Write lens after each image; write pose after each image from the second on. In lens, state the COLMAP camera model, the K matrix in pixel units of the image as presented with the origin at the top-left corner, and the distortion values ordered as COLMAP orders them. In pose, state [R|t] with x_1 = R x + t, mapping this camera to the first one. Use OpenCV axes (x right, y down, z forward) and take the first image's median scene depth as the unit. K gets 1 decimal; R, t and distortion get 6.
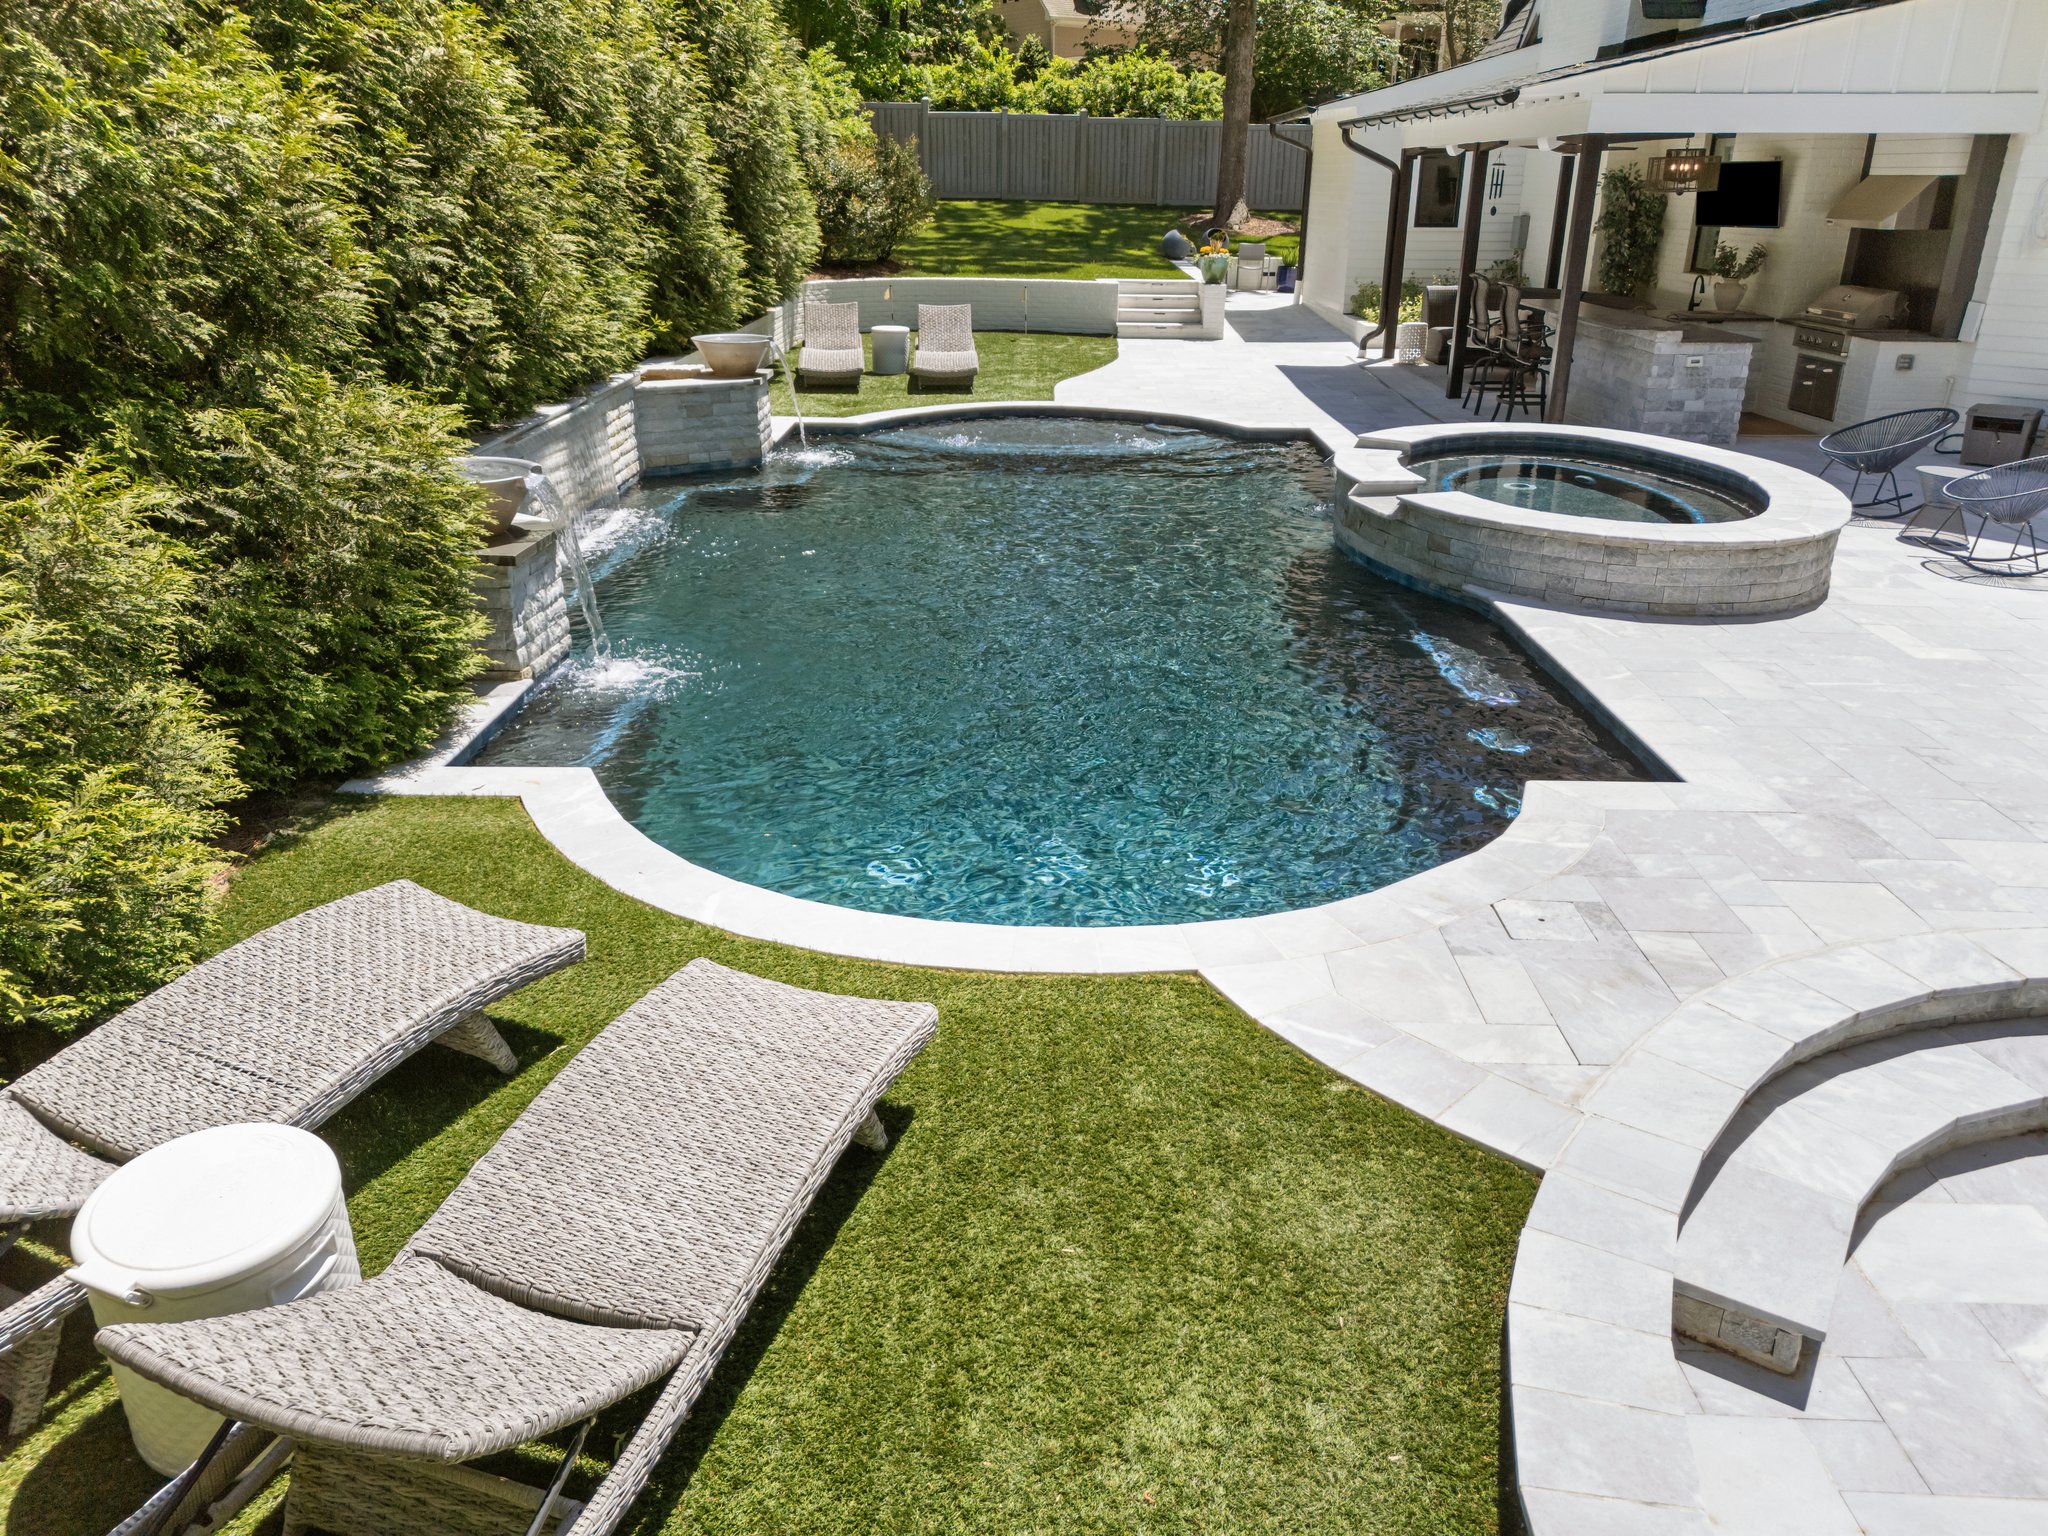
lens RADIAL K [[1555.7, 0, 1024.0], [0, 1555.7, 768.0], [0, 0, 1]] dist [0.031259, 0.000548]
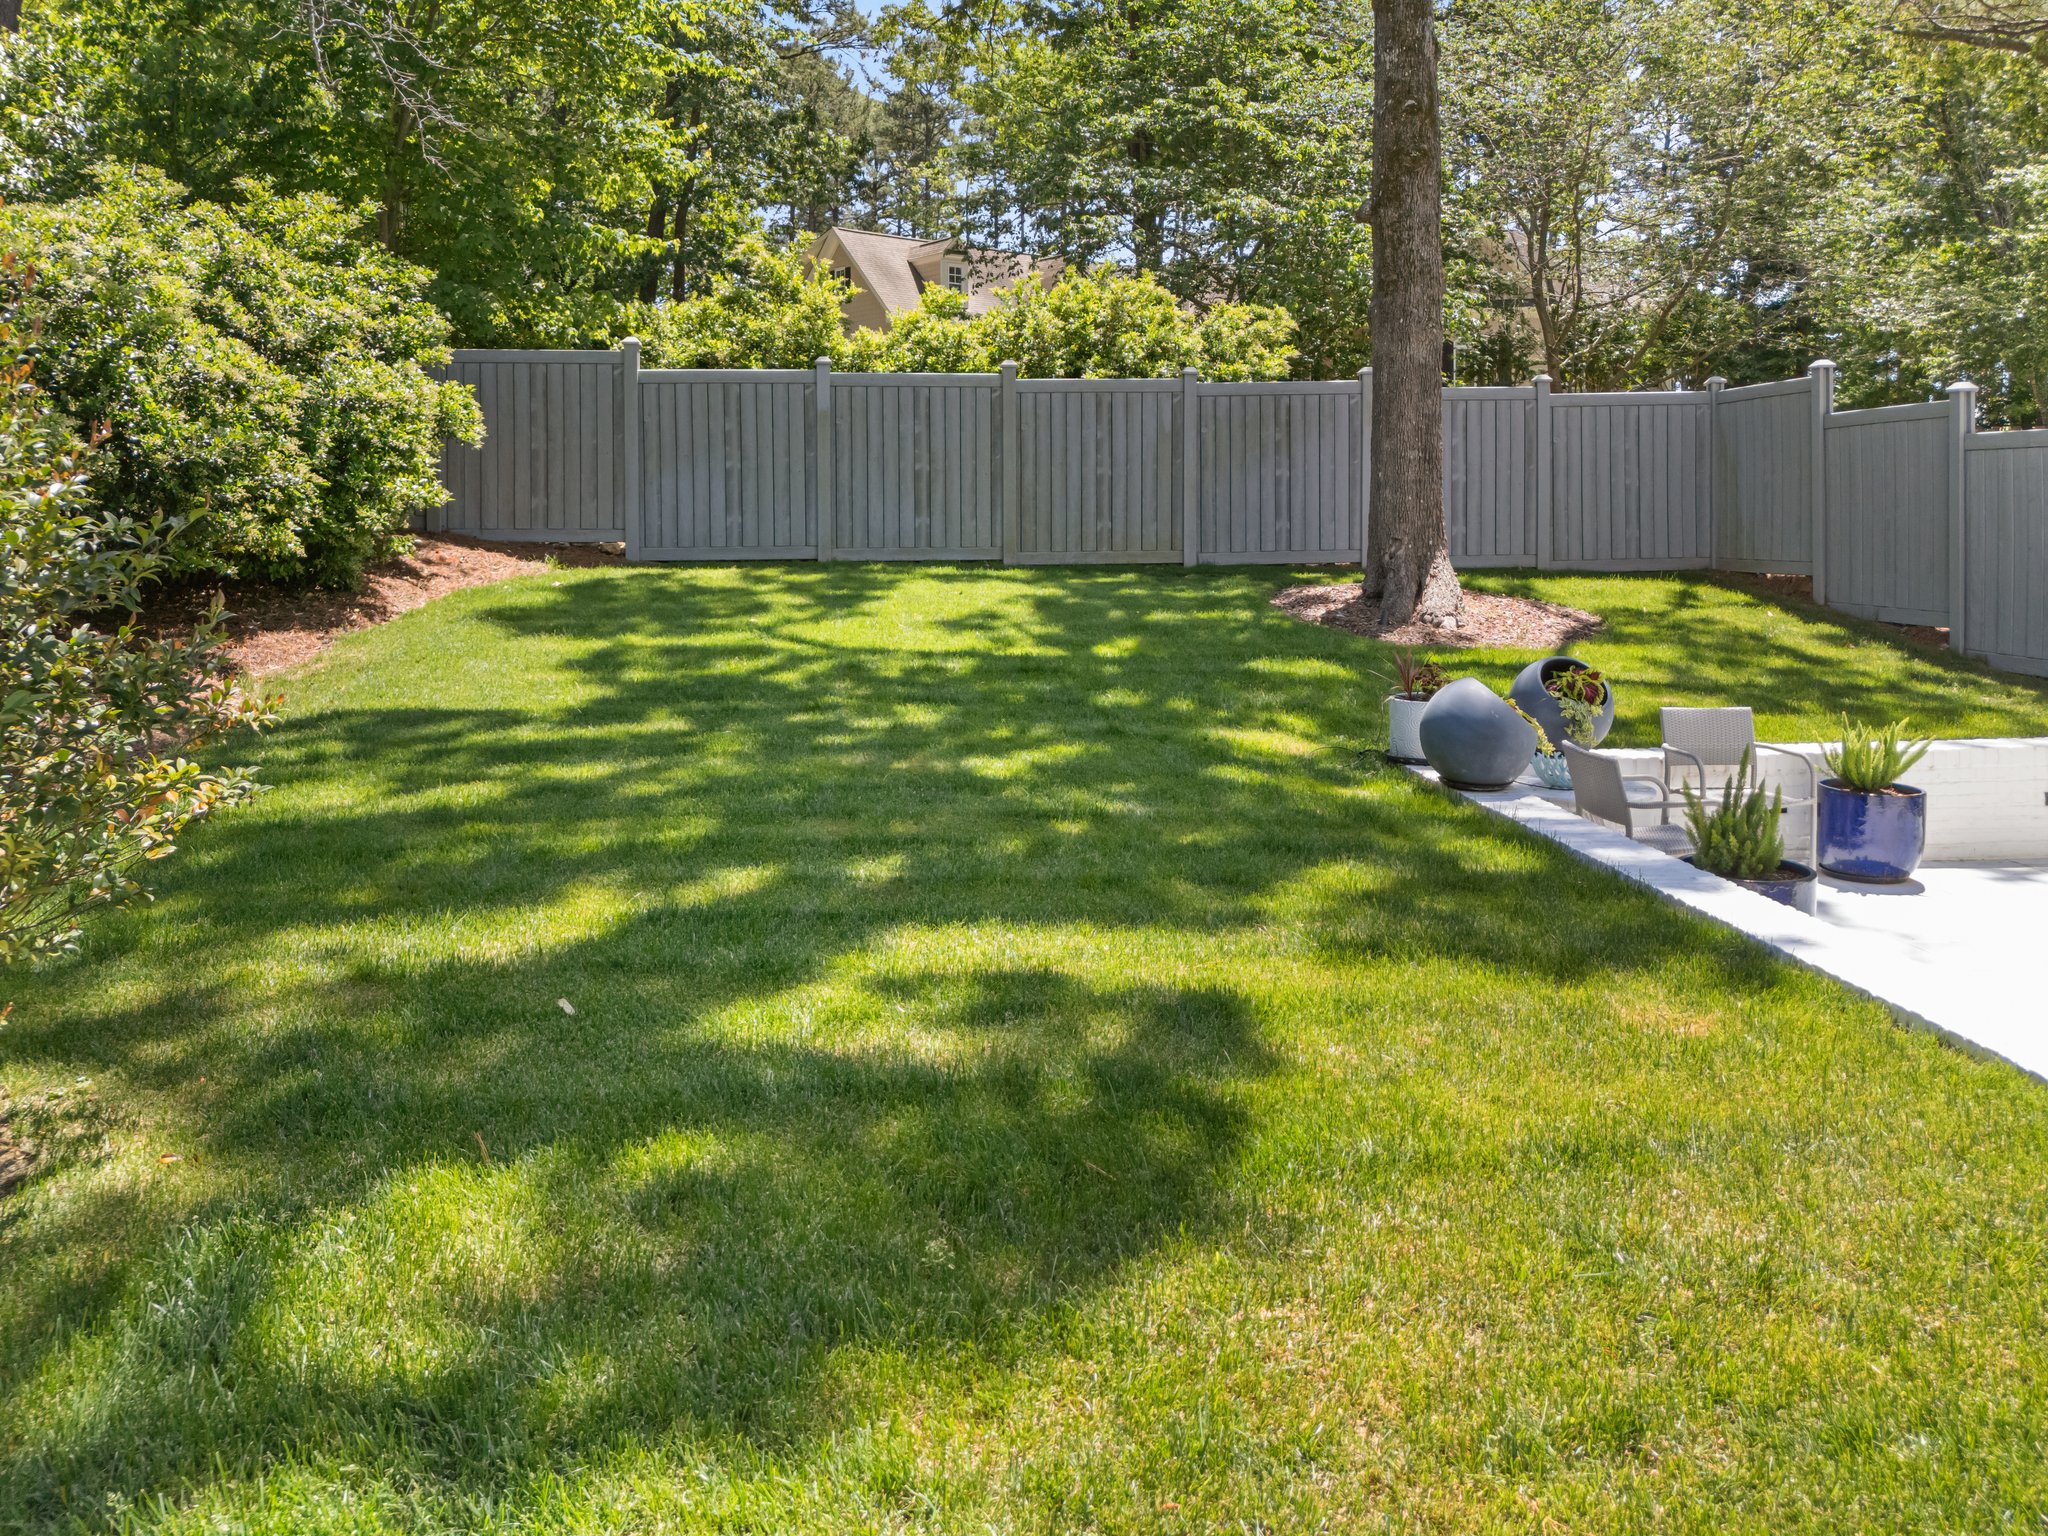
lens RADIAL K [[1555.7, 0, 1024.0], [0, 1555.7, 768.0], [0, 0, 1]] dist [0.031259, 0.000548]
pose [[0.995985, -0.033892, 0.082861, 0.004320], [0.050351, 0.977371, -0.205451, -0.212268], [-0.074023, 0.208798, 0.975153, 0.575022]]
